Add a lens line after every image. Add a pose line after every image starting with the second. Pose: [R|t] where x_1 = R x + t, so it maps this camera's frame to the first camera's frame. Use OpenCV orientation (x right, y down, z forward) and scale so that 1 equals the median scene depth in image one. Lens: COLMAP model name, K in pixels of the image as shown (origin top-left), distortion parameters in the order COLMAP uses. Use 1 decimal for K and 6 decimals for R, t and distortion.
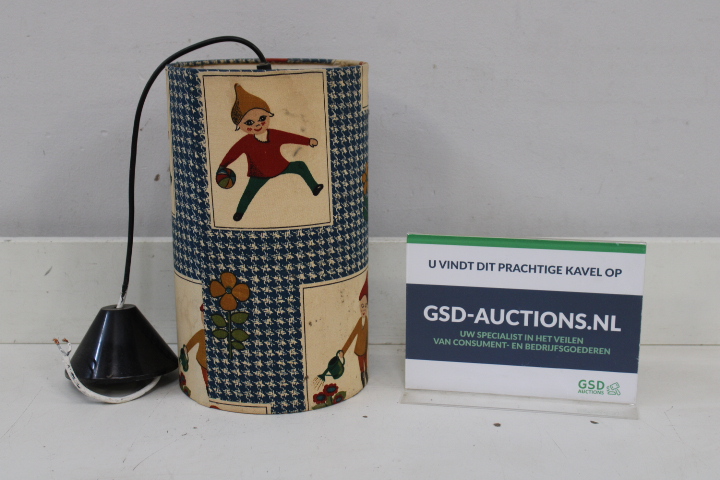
lens RADIAL K [[1046.6, 0, 392.5], [0, 1046.6, 223.1], [0, 0, 1]] dist [-0.068394, 0.000000]
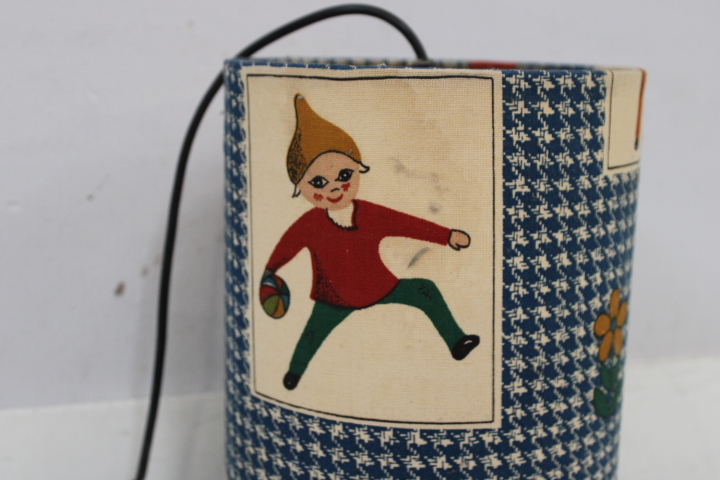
lens RADIAL K [[1088.0, 0, 347.8], [0, 1088.0, 231.4], [0, 0, 1]] dist [-0.116663, 0.000000]
pose [[0.885683, 0.098816, -0.453653, 0.085816], [-0.114842, 0.993353, -0.007835, -0.070516], [0.449864, 0.059038, 0.891144, 0.569743]]
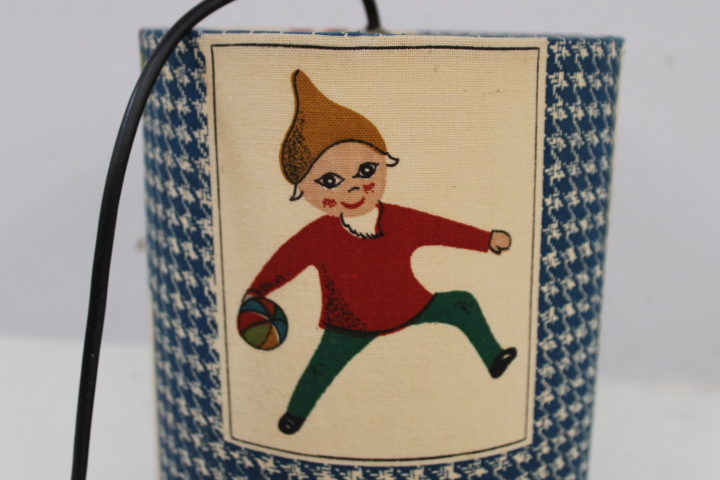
lens RADIAL K [[862.8, 0, 339.5], [0, 862.8, 217.8], [0, 0, 1]] dist [-0.003043, 0.000000]
pose [[0.991110, 0.044131, -0.125514, -0.092494], [-0.043545, 0.999024, 0.007410, -0.082991], [0.125718, -0.001878, 0.992064, 0.682648]]
